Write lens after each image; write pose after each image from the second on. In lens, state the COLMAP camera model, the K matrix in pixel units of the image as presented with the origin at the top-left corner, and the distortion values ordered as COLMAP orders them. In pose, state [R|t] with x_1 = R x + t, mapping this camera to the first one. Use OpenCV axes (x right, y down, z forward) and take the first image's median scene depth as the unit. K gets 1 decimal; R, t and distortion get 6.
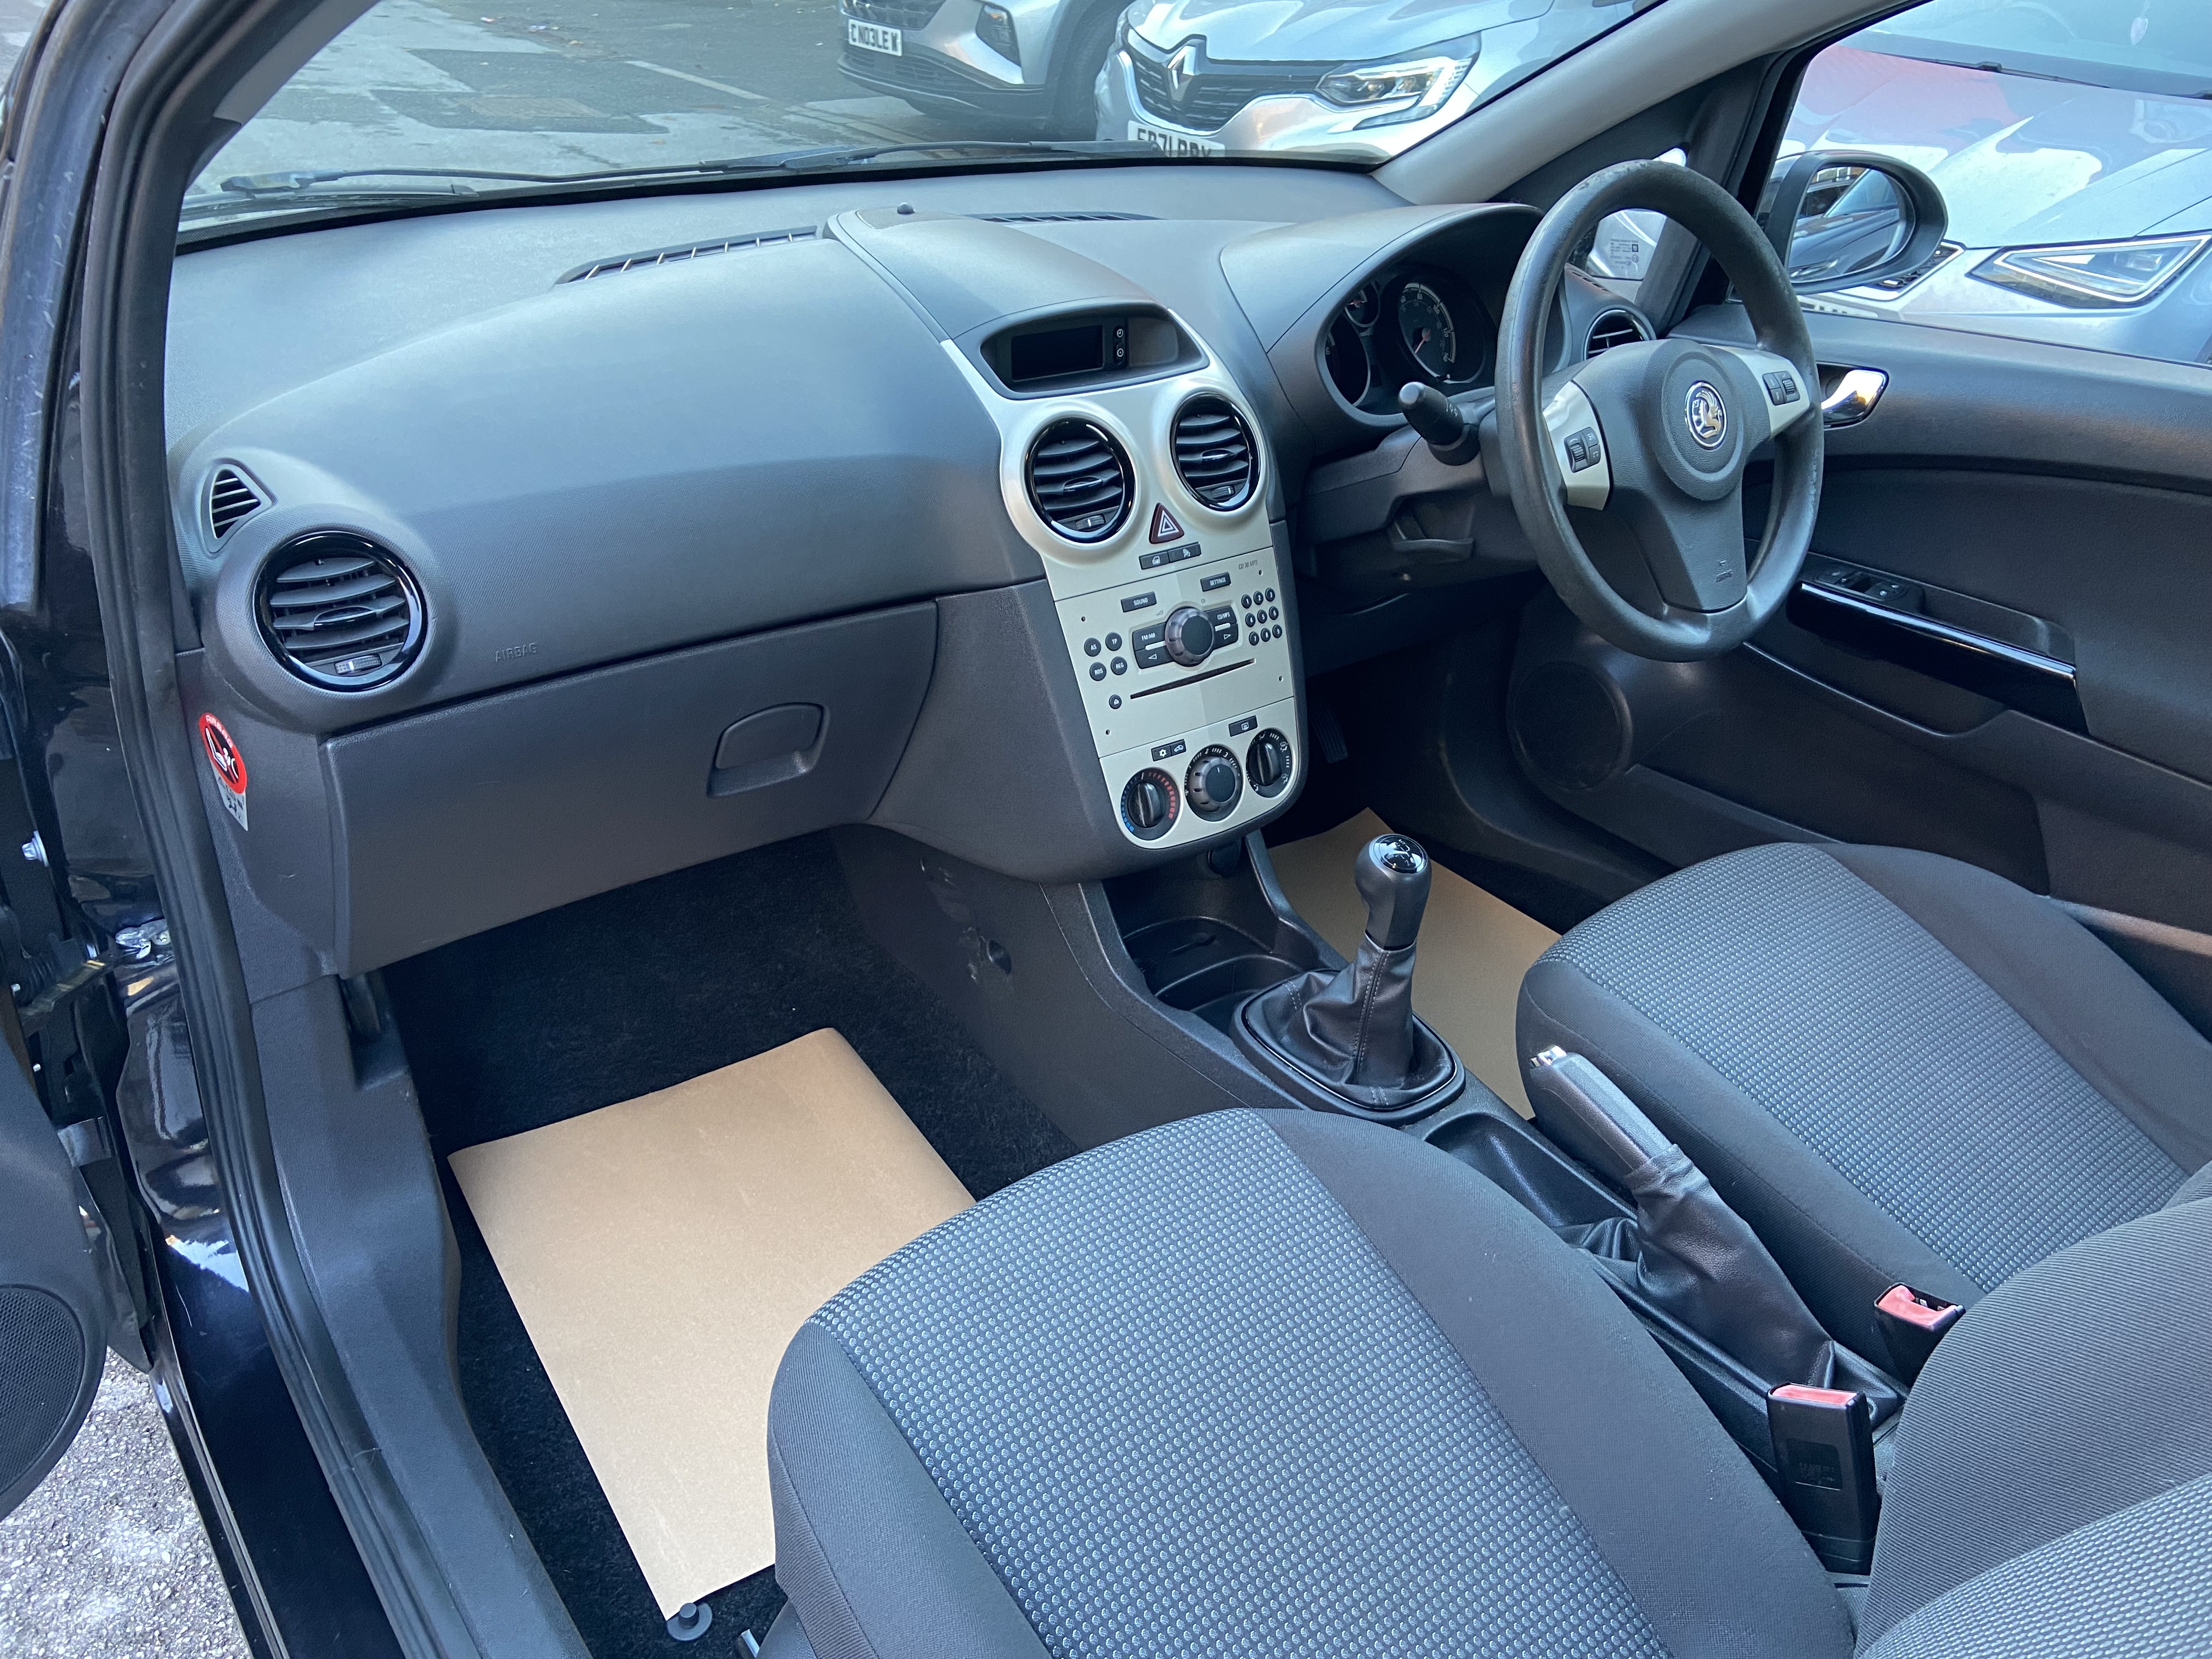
lens RADIAL K [[1623.5, 0, 1106.0], [0, 1623.5, 829.5], [0, 0, 1]] dist [0.001954, 0.000061]
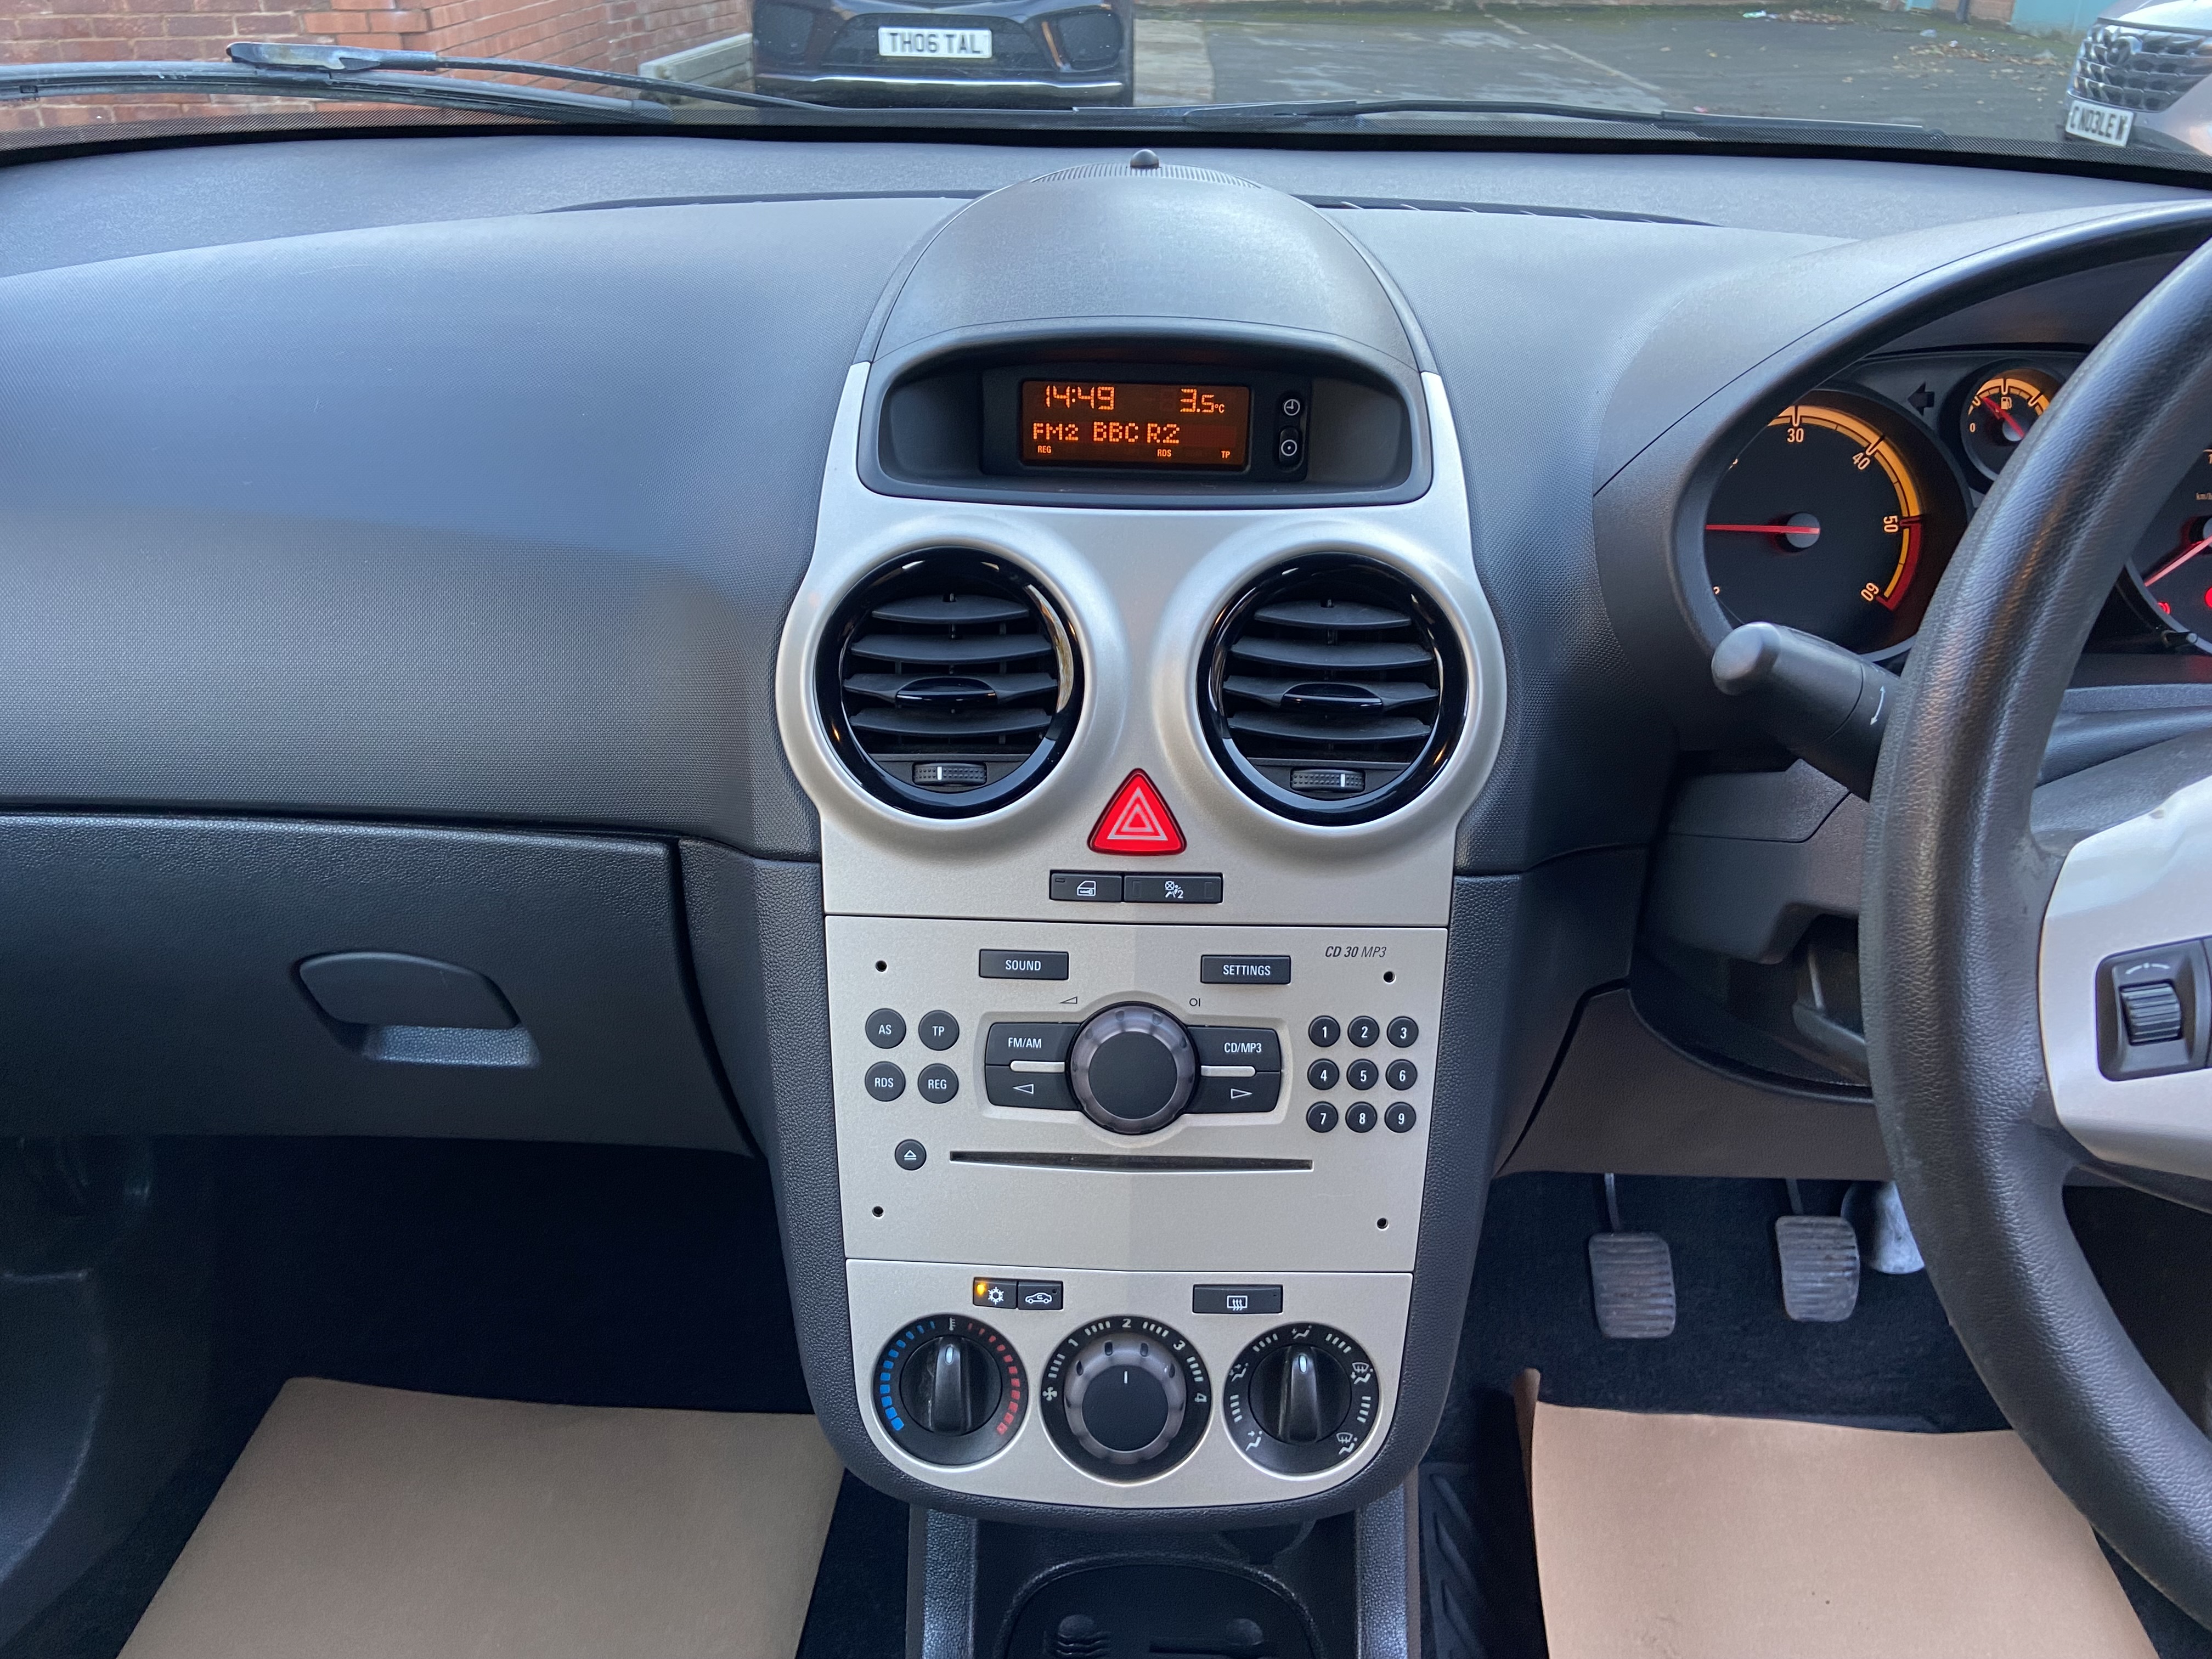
lens RADIAL K [[1790.0, 0, 1106.0], [0, 1790.0, 829.5], [0, 0, 1]] dist [0.007382, -0.003267]
pose [[0.786551, 0.251925, -0.563801, 0.303654], [-0.301074, 0.953581, 0.006067, -0.180558], [0.539158, 0.164973, 0.825889, 0.571620]]
